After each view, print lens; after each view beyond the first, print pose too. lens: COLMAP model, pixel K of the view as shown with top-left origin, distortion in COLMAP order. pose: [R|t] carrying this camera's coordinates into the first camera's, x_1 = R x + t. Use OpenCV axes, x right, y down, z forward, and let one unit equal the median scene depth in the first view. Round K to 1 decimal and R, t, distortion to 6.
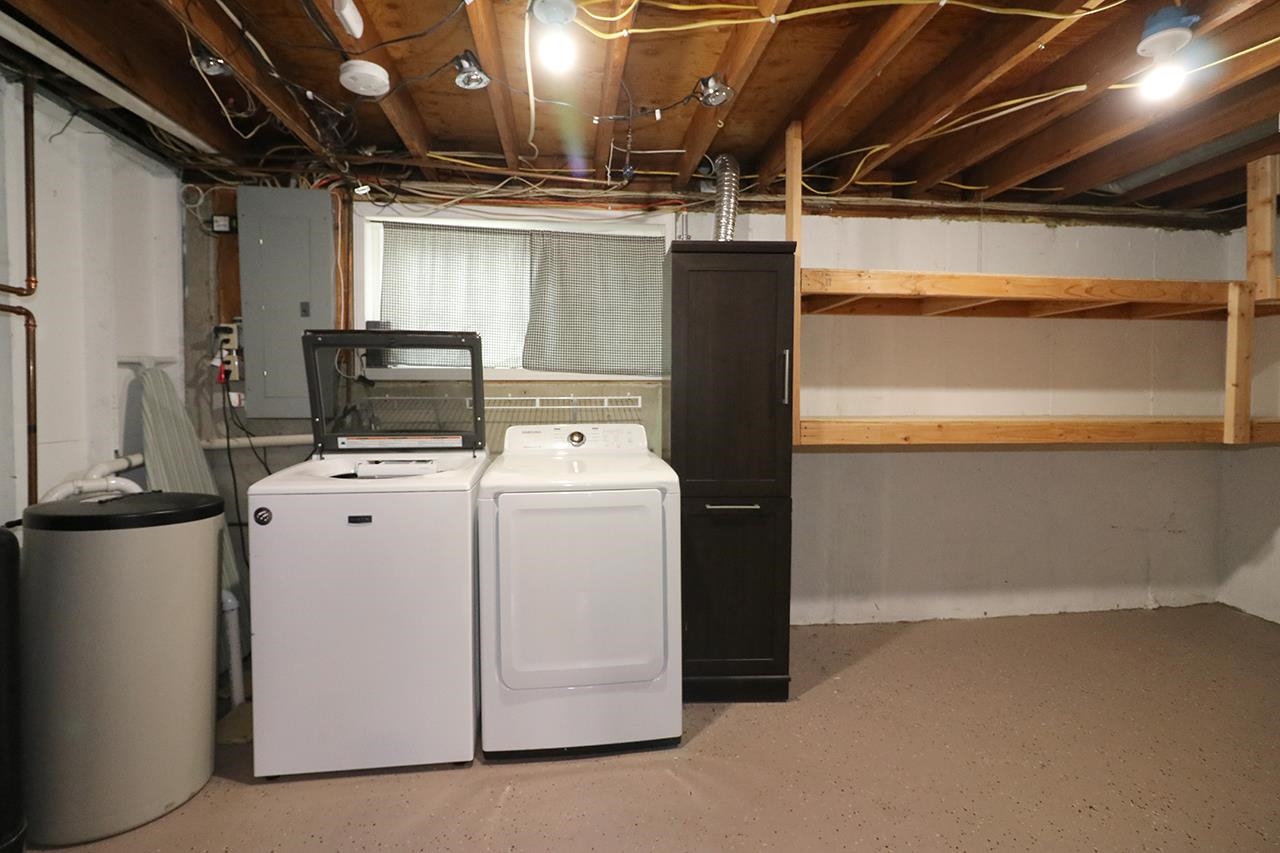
lens RADIAL K [[587.3, 0, 638.5], [0, 587.3, 414.0], [0, 0, 1]] dist [-0.001948, -0.000708]
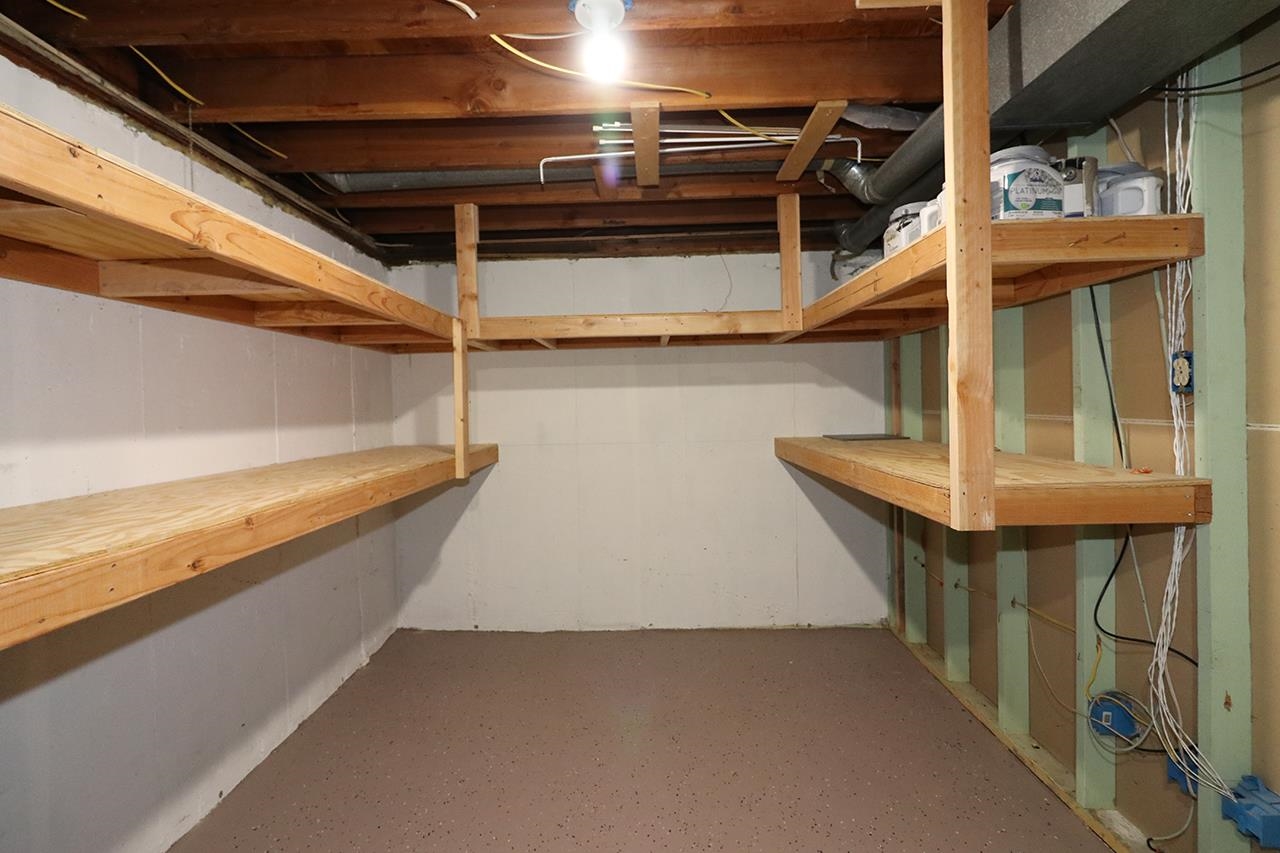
lens RADIAL K [[587.3, 0, 638.5], [0, 587.3, 414.0], [0, 0, 1]] dist [-0.001948, -0.000708]
pose [[0.144979, -0.017818, 0.989274, 0.051383], [0.049911, 0.998697, 0.010673, -0.047261], [-0.988175, 0.047829, 0.145679, 0.468469]]
